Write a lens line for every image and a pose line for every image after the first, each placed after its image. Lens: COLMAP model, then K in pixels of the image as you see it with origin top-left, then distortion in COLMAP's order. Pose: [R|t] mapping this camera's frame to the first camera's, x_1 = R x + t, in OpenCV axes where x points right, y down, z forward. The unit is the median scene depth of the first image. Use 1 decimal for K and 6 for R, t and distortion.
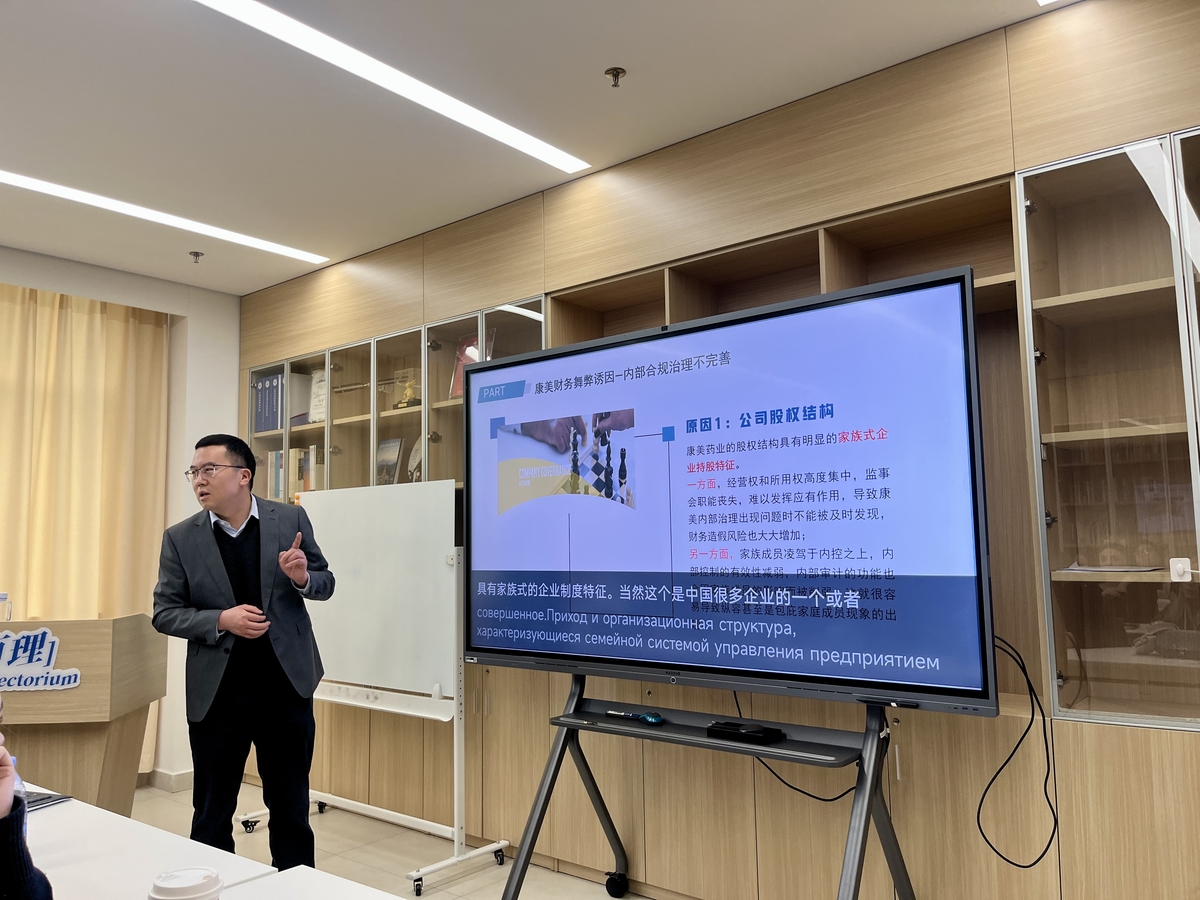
lens RADIAL K [[899.2, 0, 605.0], [0, 899.2, 459.1], [0, 0, 1]] dist [-0.001532, 0.000555]
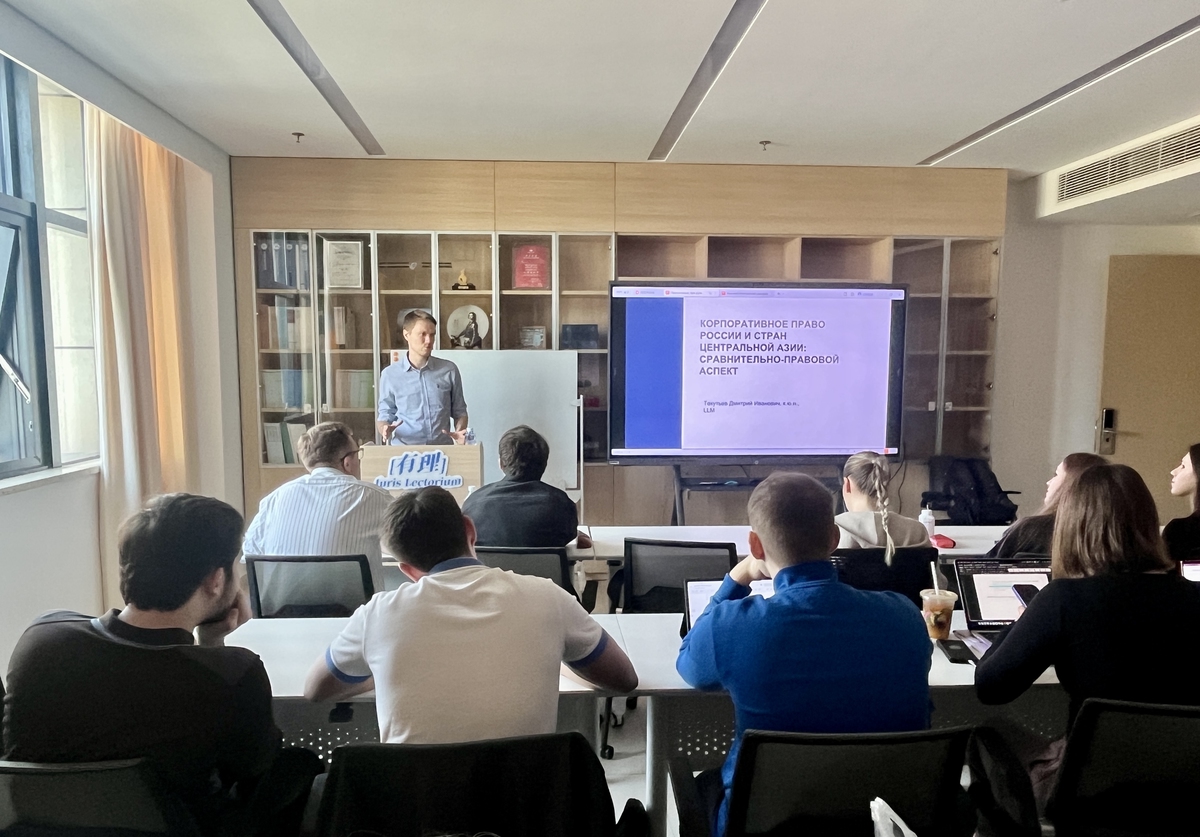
lens RADIAL K [[870.0, 0, 597.0], [0, 870.0, 446.8], [0, 0, 1]] dist [-0.000880, 0.000721]
pose [[0.734230, -0.047119, 0.677264, -1.397508], [-0.077639, 0.985216, 0.152714, -0.055841], [-0.674447, -0.164709, 0.719717, -0.159964]]
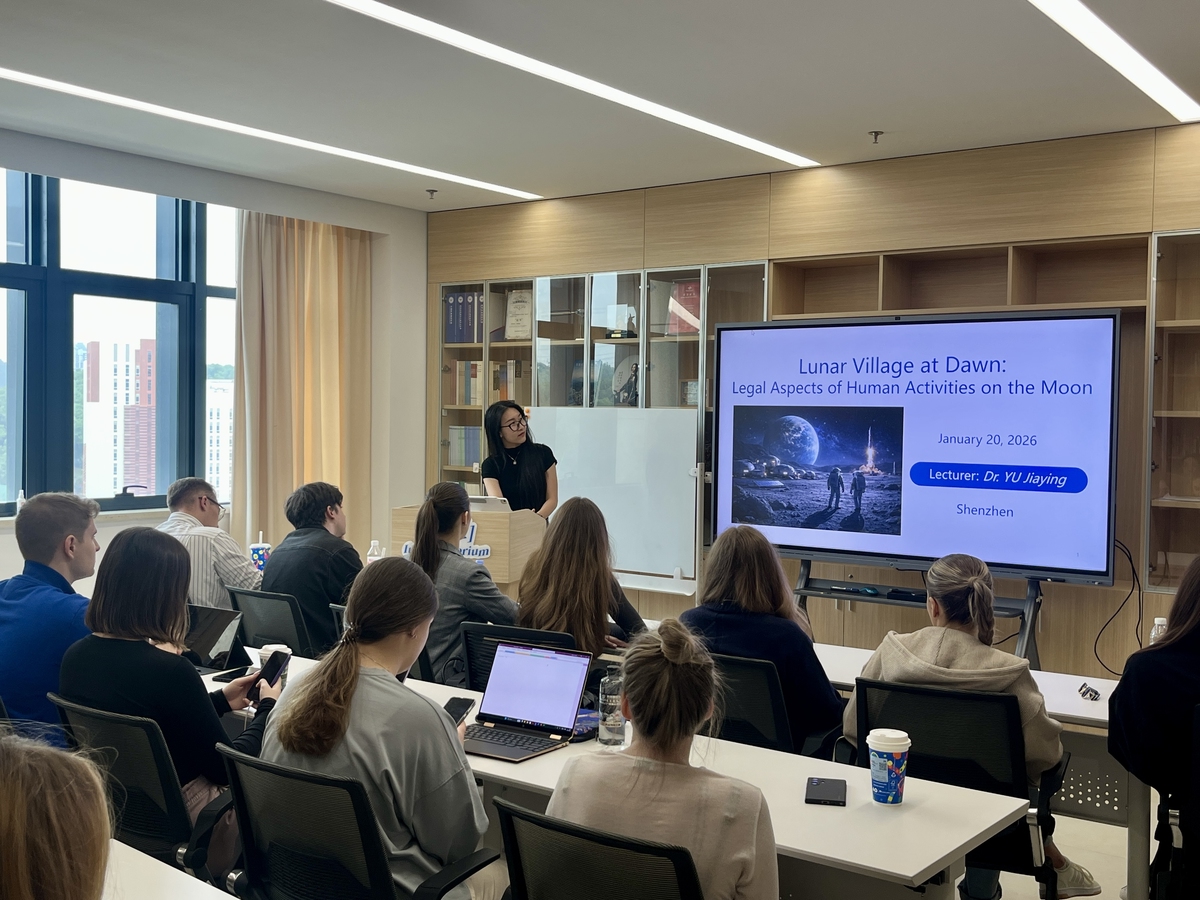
lens RADIAL K [[1225.3, 0, 600.0], [0, 1225.3, 450.0], [0, 0, 1]] dist [-0.007404, 0.003854]
pose [[0.998417, 0.031625, 0.046505, -0.453787], [-0.036962, 0.992230, 0.118799, -0.143668], [-0.042387, -0.120330, 0.991829, -0.851125]]
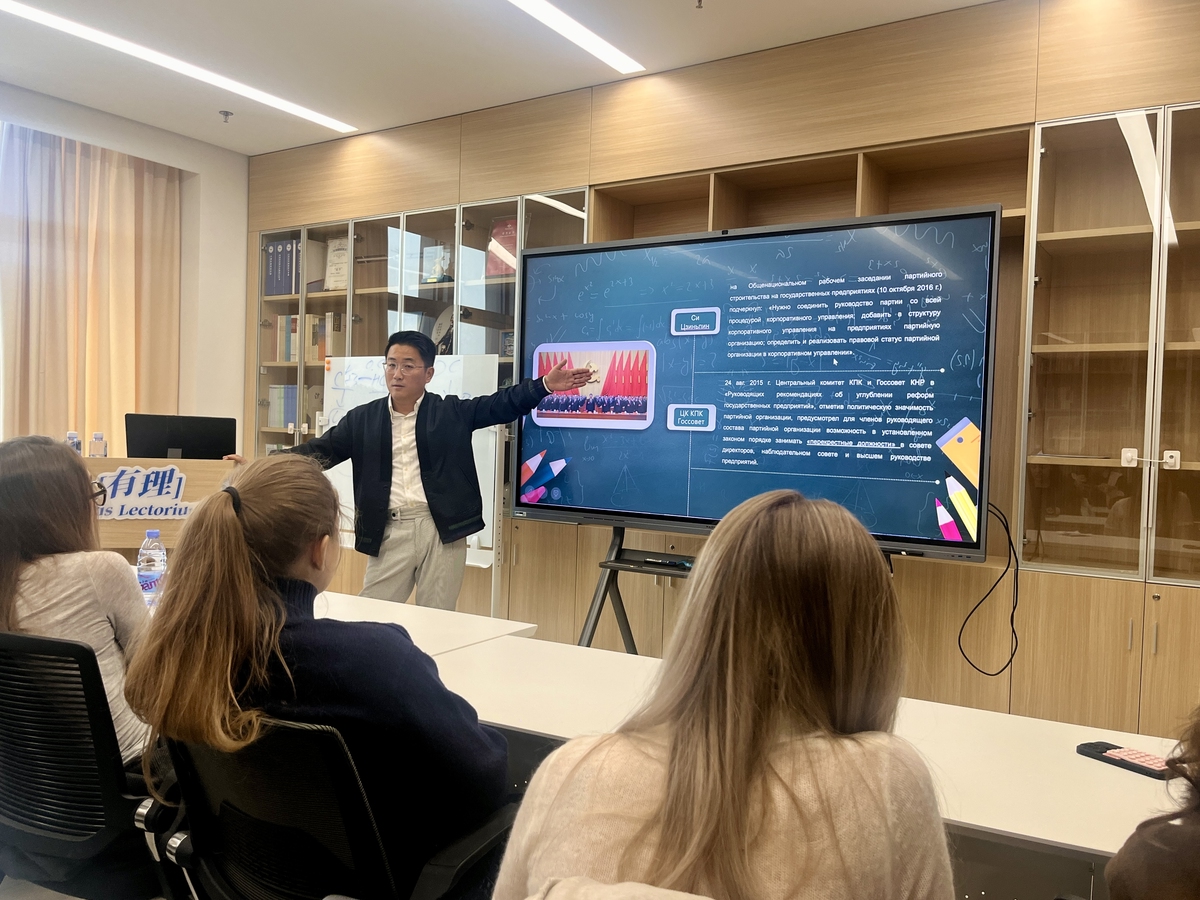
lens RADIAL K [[937.9, 0, 603.0], [0, 937.9, 457.7], [0, 0, 1]] dist [0.004025, -0.012333]
pose [[0.993379, 0.046584, 0.105013, -0.189361], [-0.059038, 0.991162, 0.118793, 0.006030], [-0.098551, -0.124206, 0.987350, -0.192072]]
